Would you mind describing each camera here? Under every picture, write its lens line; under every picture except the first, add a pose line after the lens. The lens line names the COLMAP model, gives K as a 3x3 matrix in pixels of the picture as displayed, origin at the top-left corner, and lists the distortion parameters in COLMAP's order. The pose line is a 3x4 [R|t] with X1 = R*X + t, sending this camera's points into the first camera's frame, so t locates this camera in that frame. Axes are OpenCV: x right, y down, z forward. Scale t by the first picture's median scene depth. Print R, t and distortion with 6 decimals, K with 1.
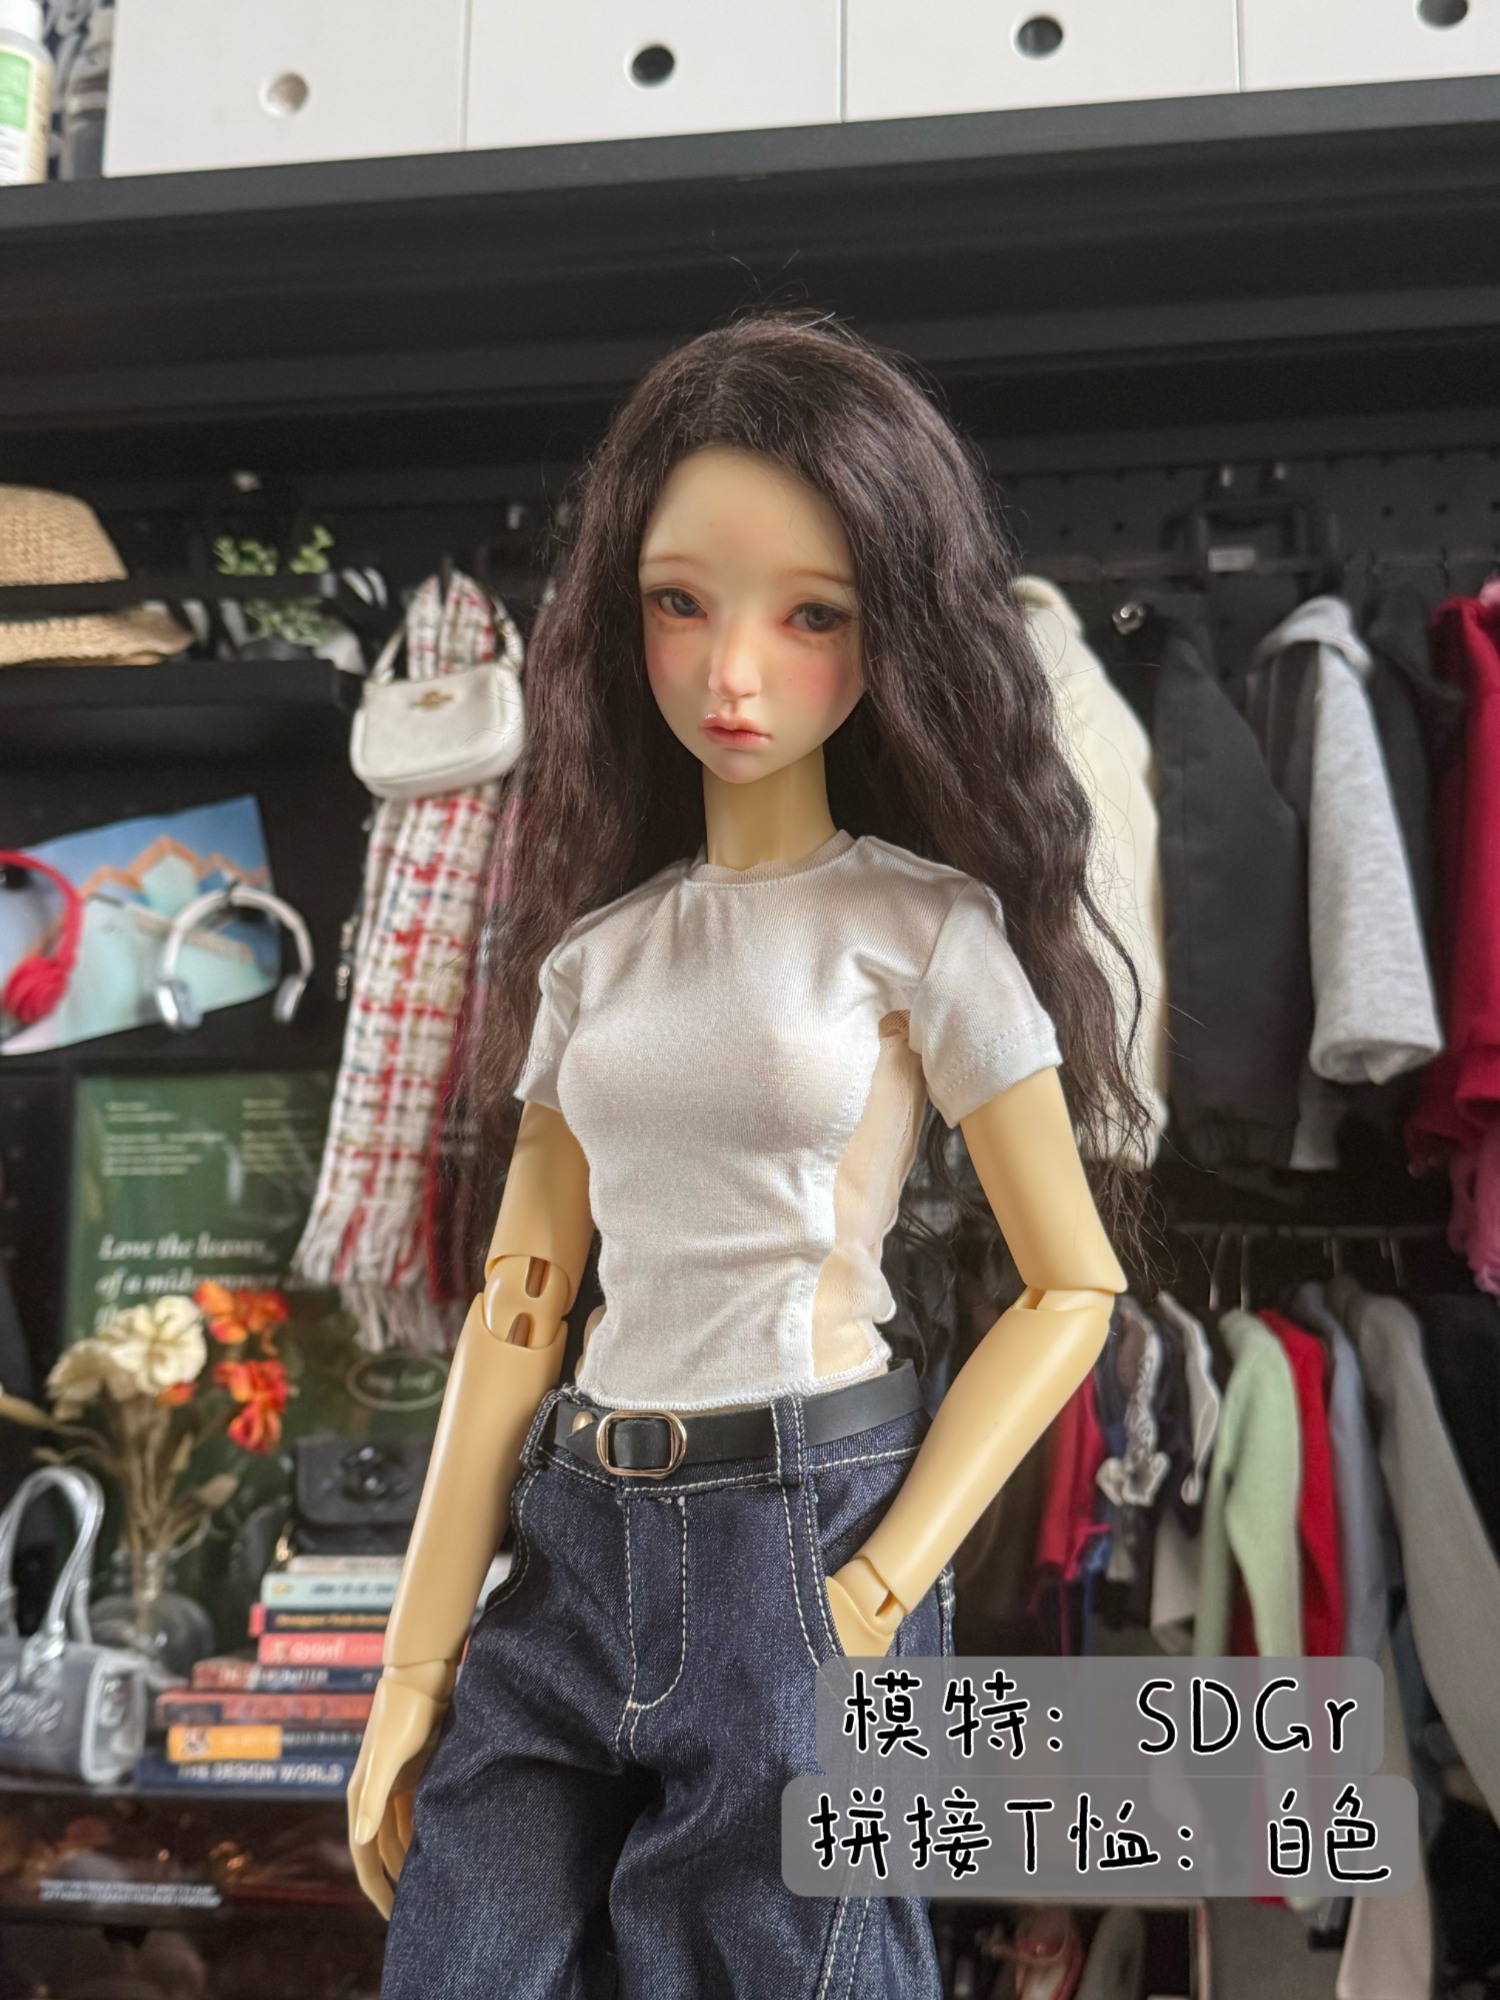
lens RADIAL K [[2442.0, 0, 722.2], [0, 2442.0, 975.5], [0, 0, 1]] dist [0.073406, 0.000000]
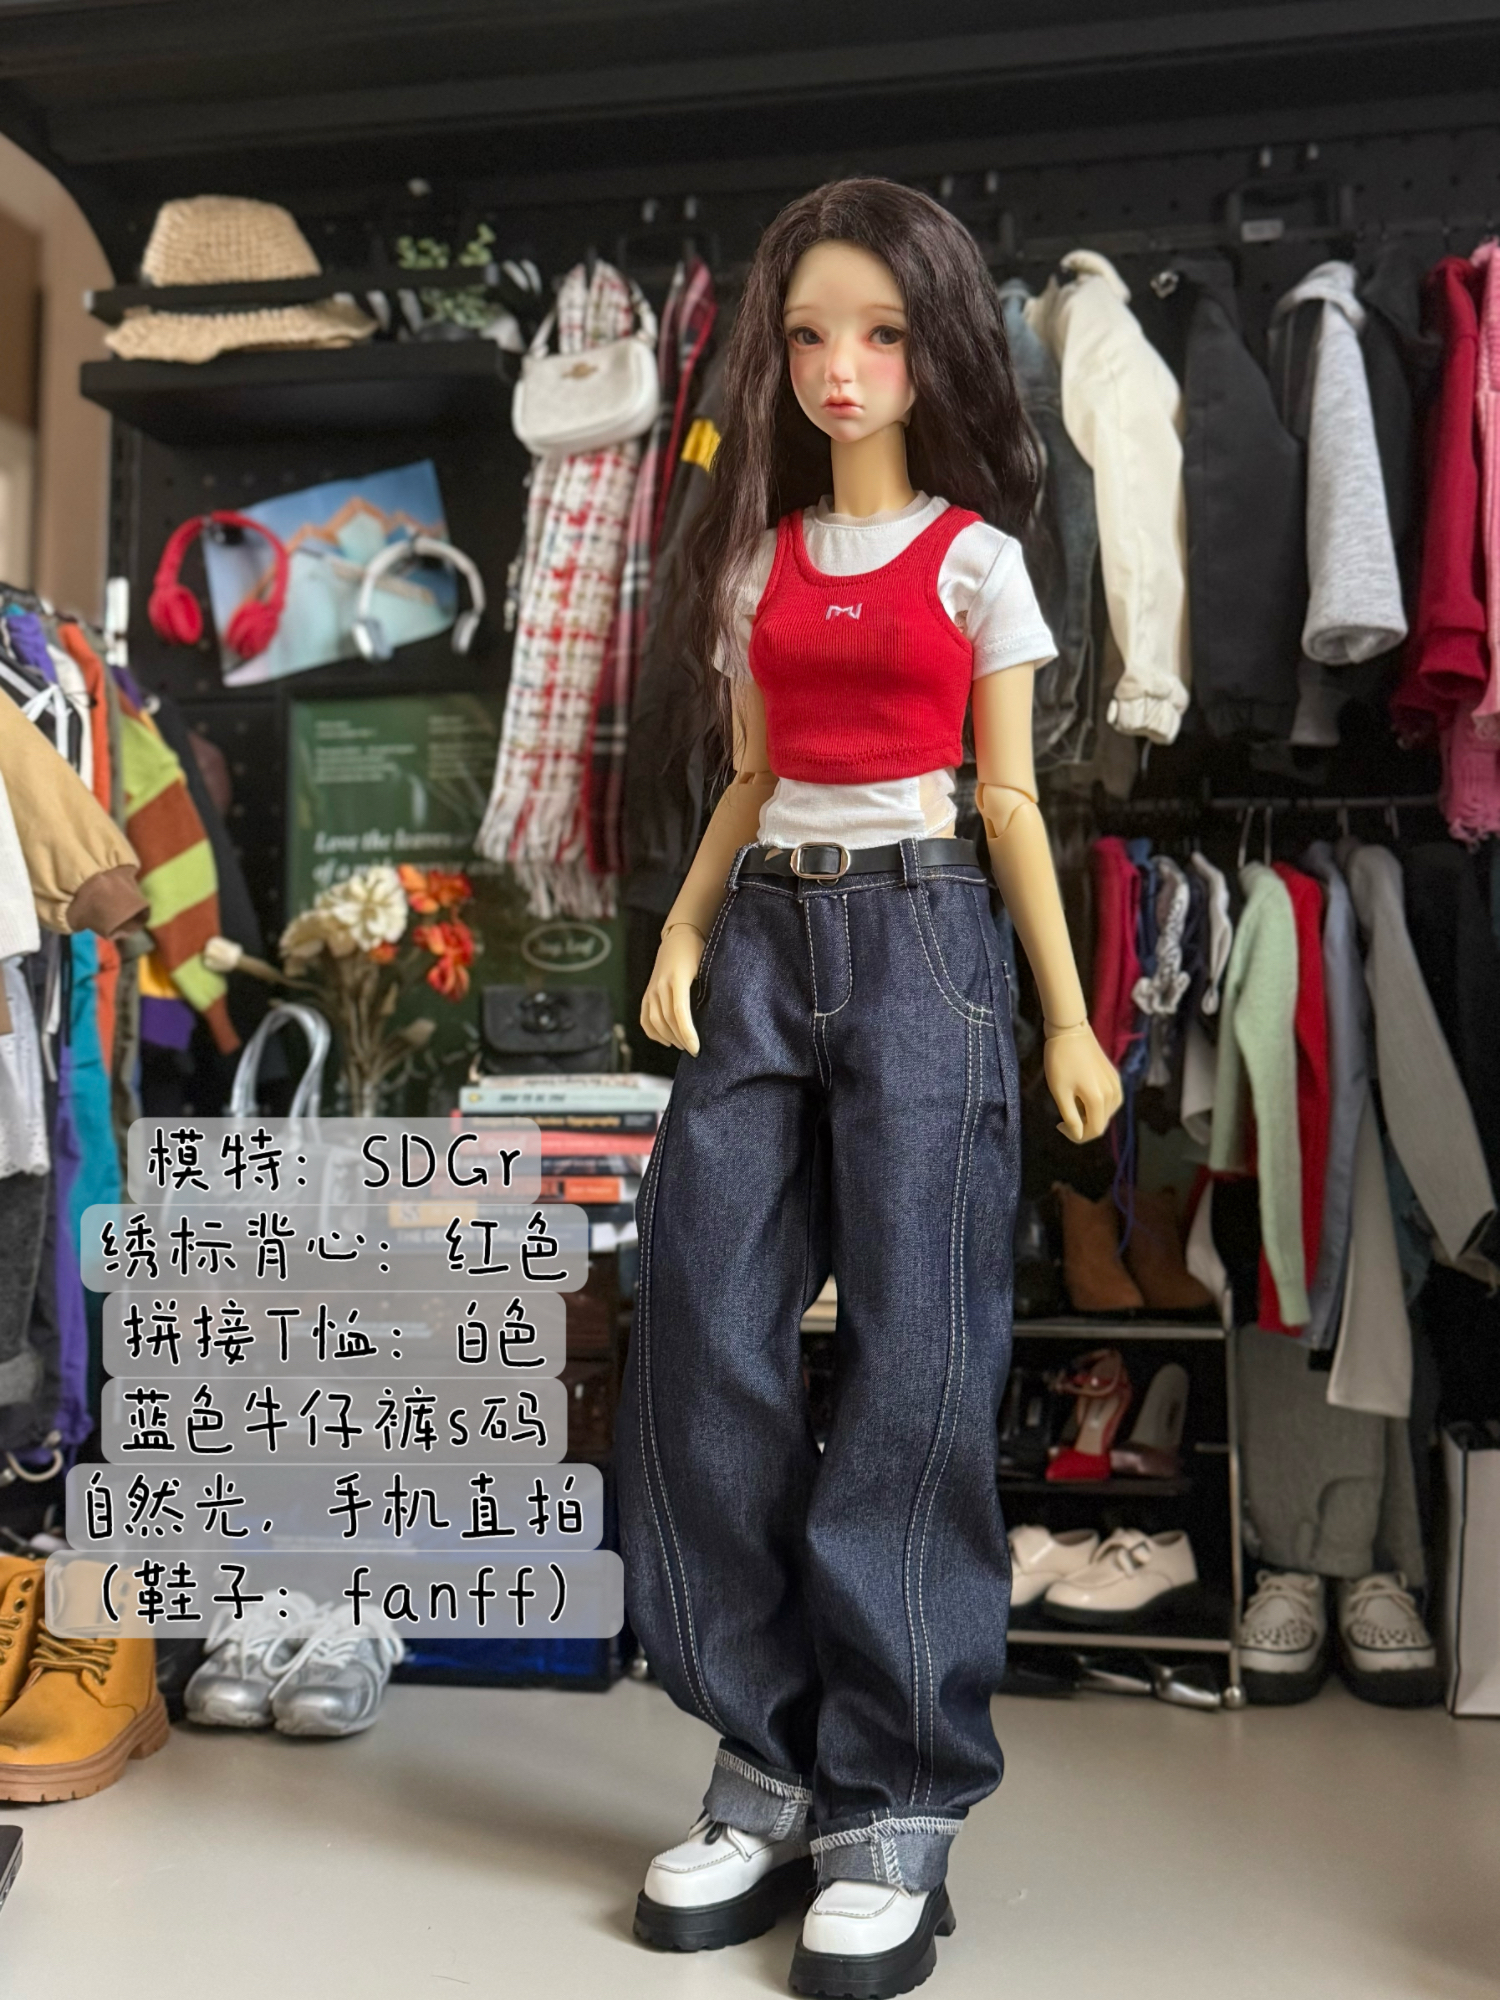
lens RADIAL K [[2545.7, 0, 757.4], [0, 2545.7, 841.9], [0, 0, 1]] dist [0.059978, 0.000000]
pose [[0.998255, -0.013379, -0.057517, 0.034710], [0.016641, 0.998258, 0.056606, 0.046185], [0.056659, -0.057465, 0.996738, -0.236182]]
